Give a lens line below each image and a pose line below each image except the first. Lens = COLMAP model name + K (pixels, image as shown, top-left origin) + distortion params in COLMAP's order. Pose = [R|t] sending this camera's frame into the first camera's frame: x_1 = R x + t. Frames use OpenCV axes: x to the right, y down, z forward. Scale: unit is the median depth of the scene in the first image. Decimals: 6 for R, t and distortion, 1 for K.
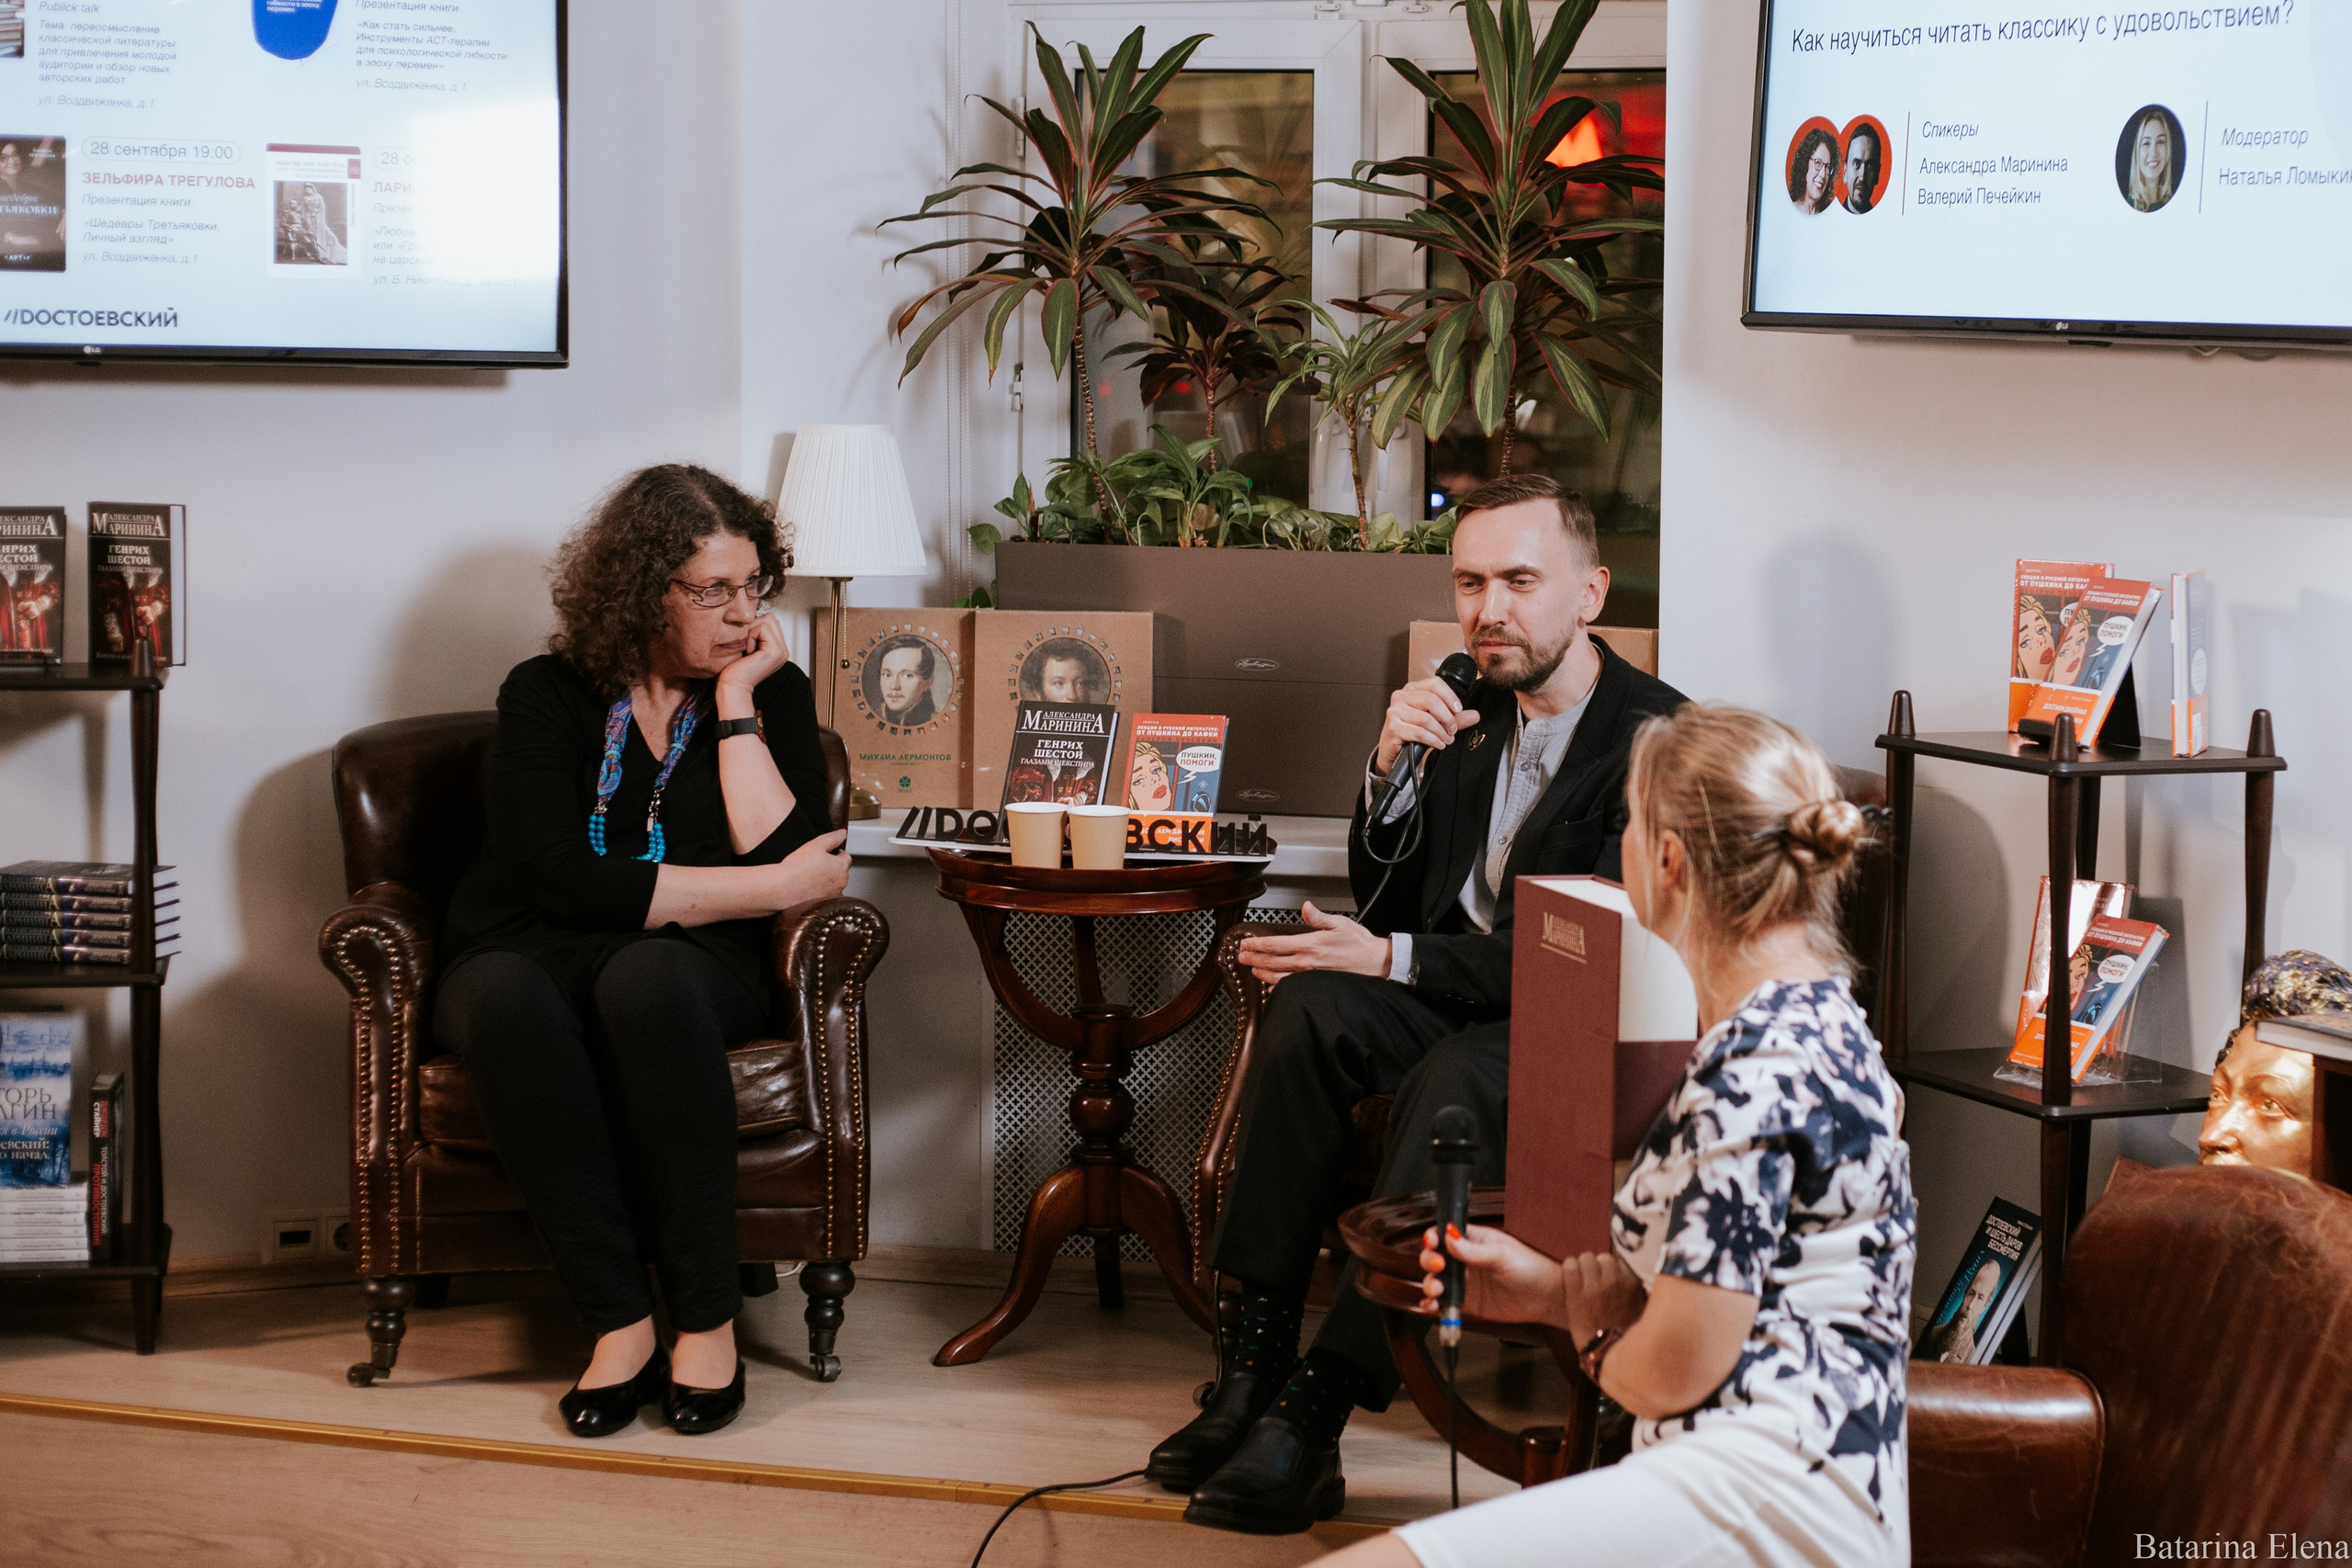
lens RADIAL K [[4869.7, 0, 1442.8], [0, 4869.7, 679.4], [0, 0, 1]] dist [-0.102315, 0.000000]
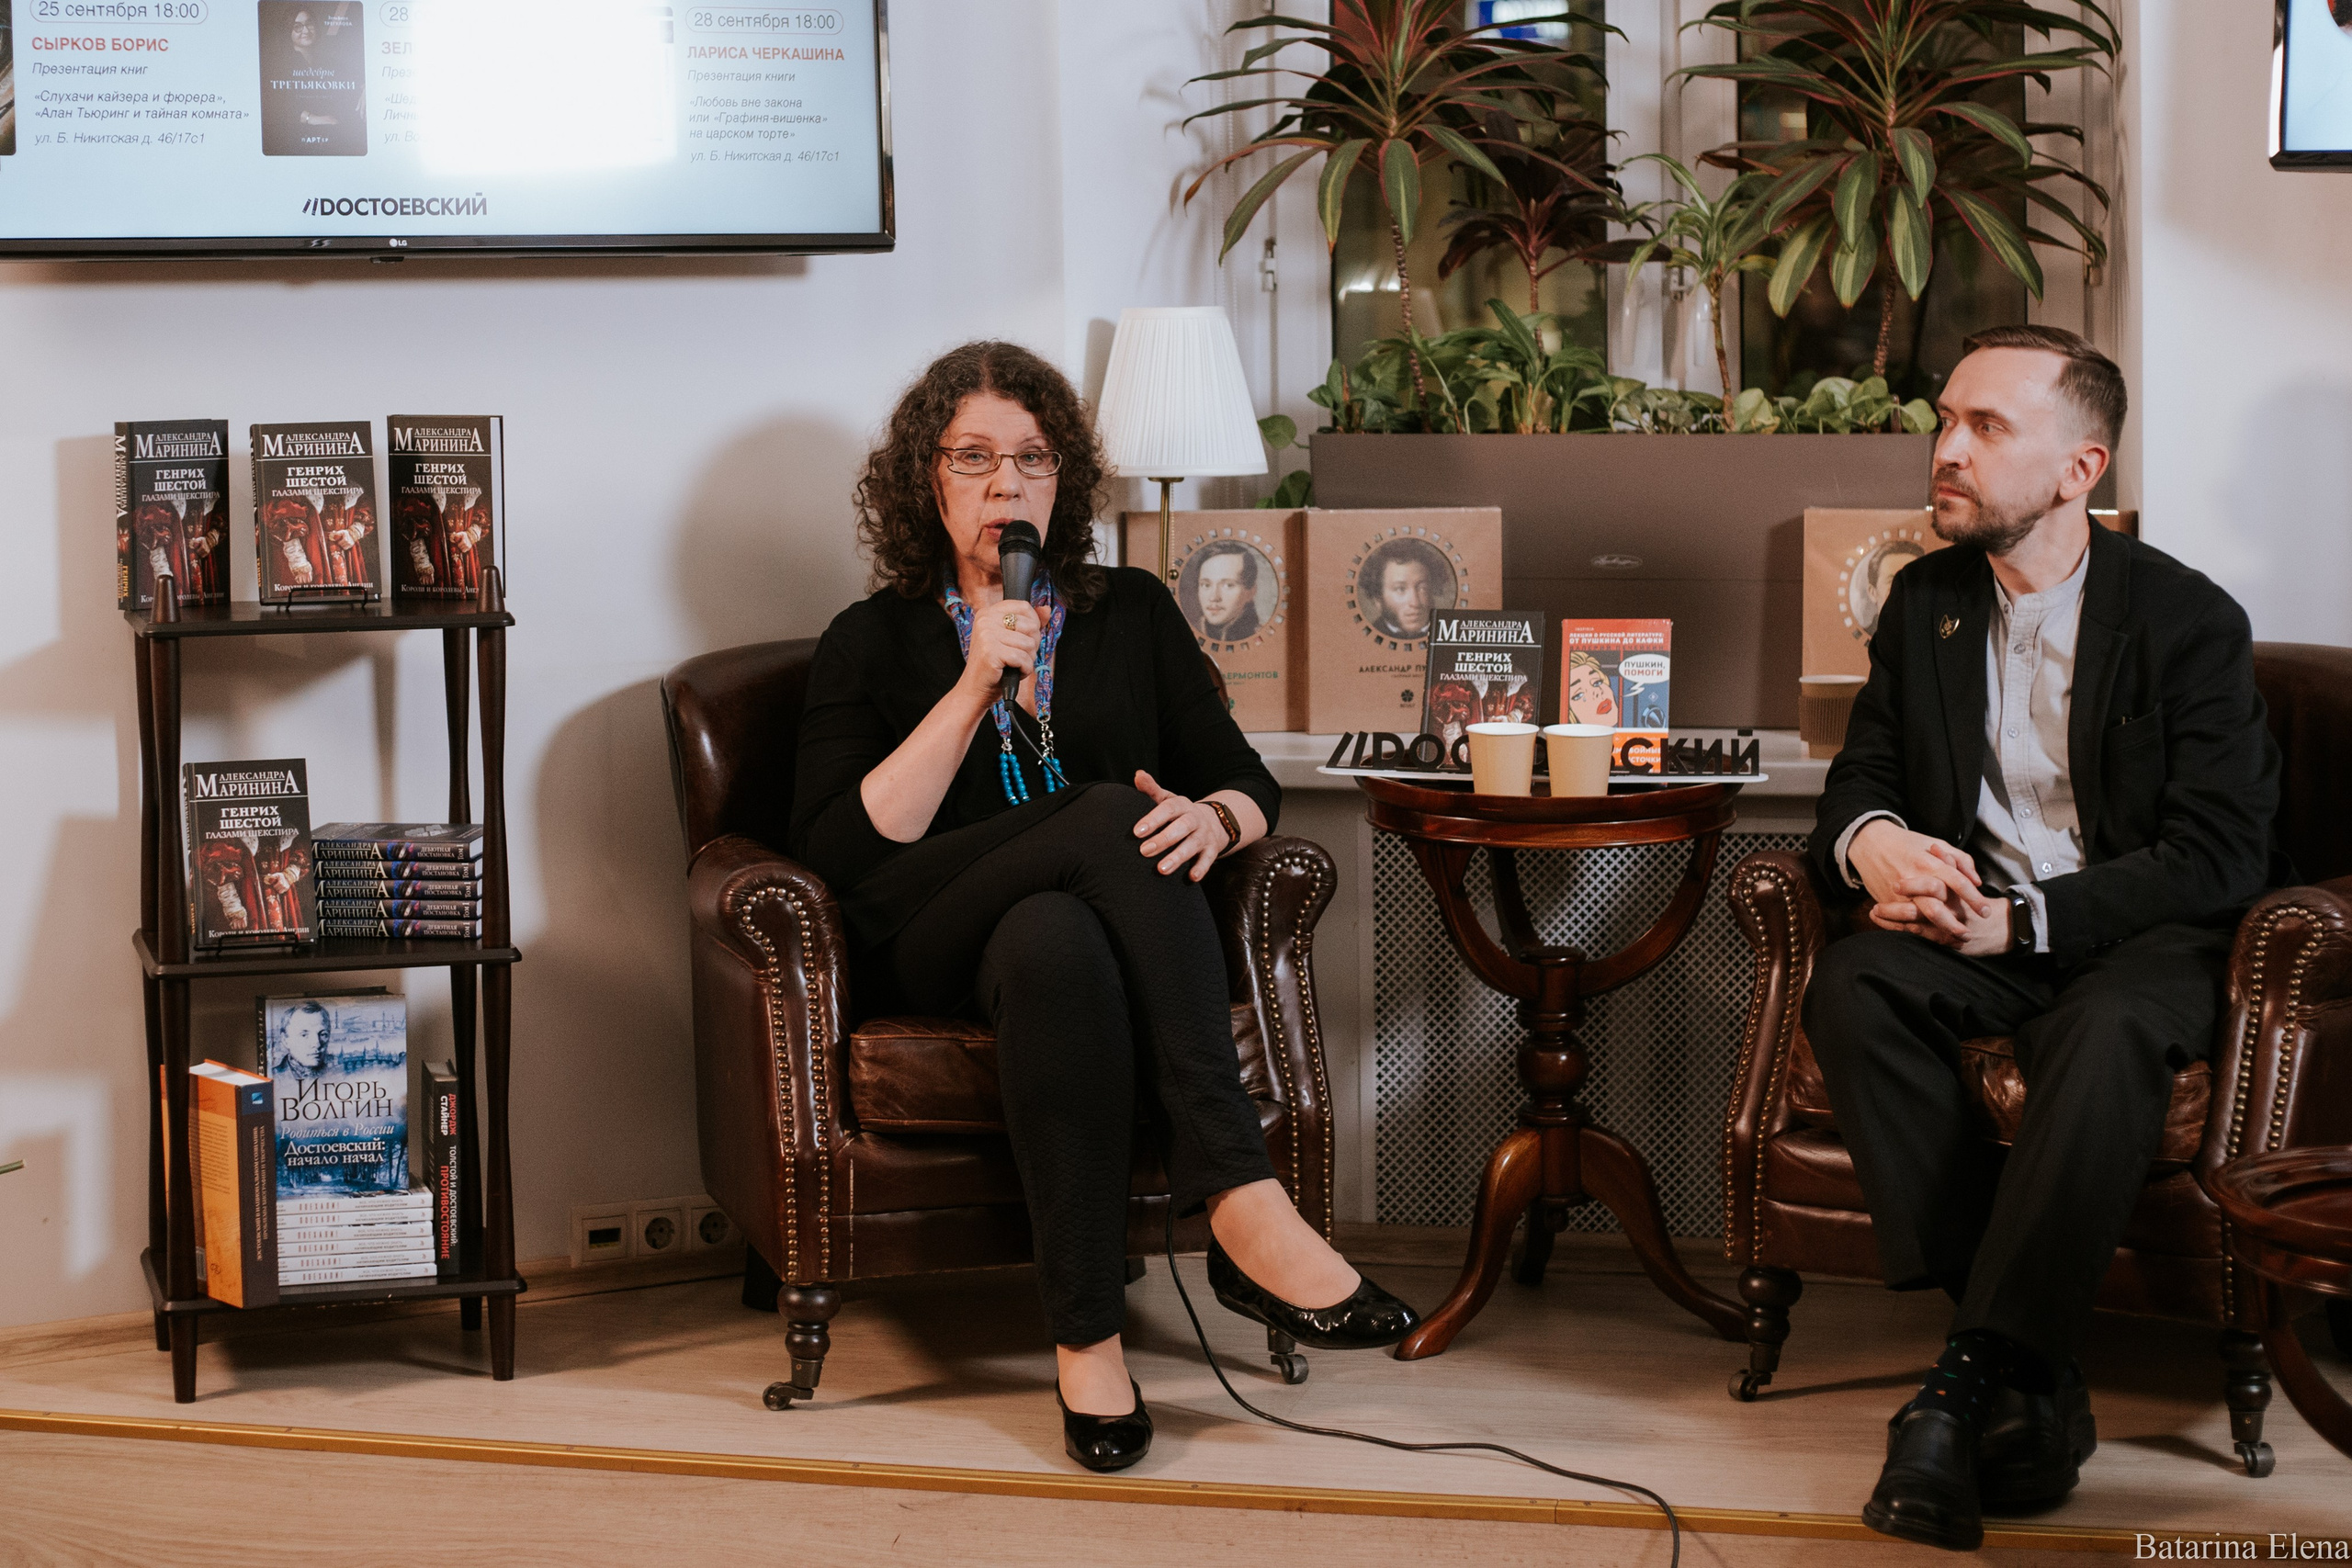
lens RADIAL K [[4869.7, 0, 898.3], [0, 4869.7, 542.1], [0, 0, 1]] dist [-0.102315, 0.000000]
pose [[0.999544, -0.029267, 0.007470, -0.195106], [0.029313, 0.999551, -0.006190, -0.005427], [-0.007285, 0.006406, 0.999953, 0.109518]]
